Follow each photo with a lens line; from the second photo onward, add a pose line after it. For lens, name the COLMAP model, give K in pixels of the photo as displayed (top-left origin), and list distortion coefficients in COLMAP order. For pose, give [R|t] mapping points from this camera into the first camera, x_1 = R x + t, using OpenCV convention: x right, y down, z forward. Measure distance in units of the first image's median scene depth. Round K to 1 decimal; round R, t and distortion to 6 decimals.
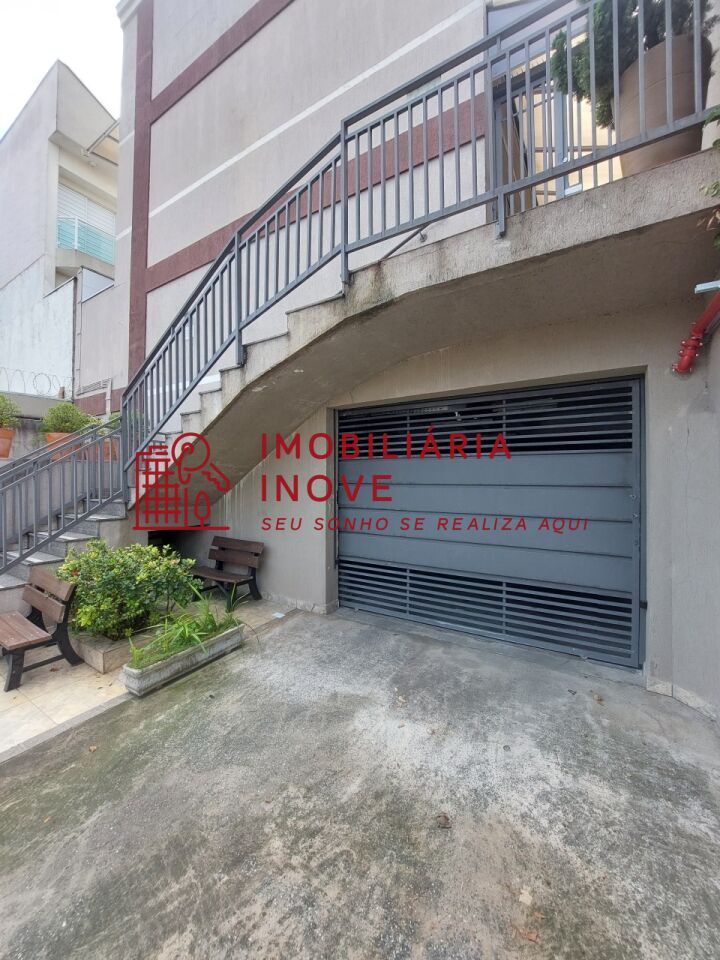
lens RADIAL K [[384.7, 0, 366.5], [0, 384.7, 475.5], [0, 0, 1]] dist [-0.019061, 0.000673]
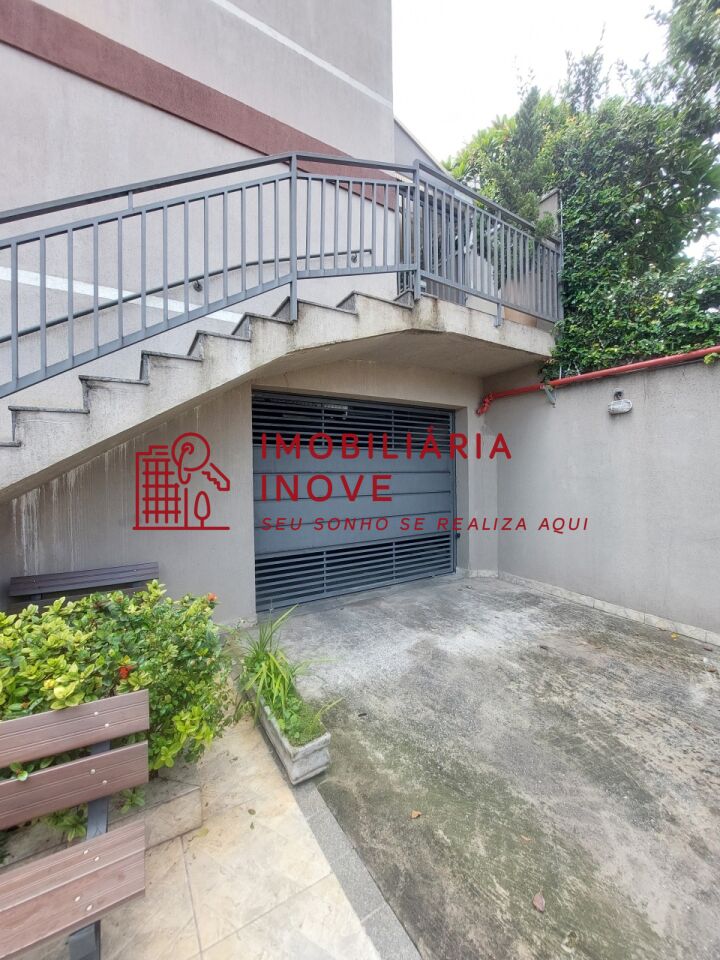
lens RADIAL K [[384.7, 0, 366.5], [0, 384.7, 475.5], [0, 0, 1]] dist [-0.019061, 0.000673]
pose [[0.427914, -0.011370, 0.903748, -1.185642], [0.001148, 0.999927, 0.012037, 0.025714], [-0.903819, -0.004113, 0.427896, 0.625025]]
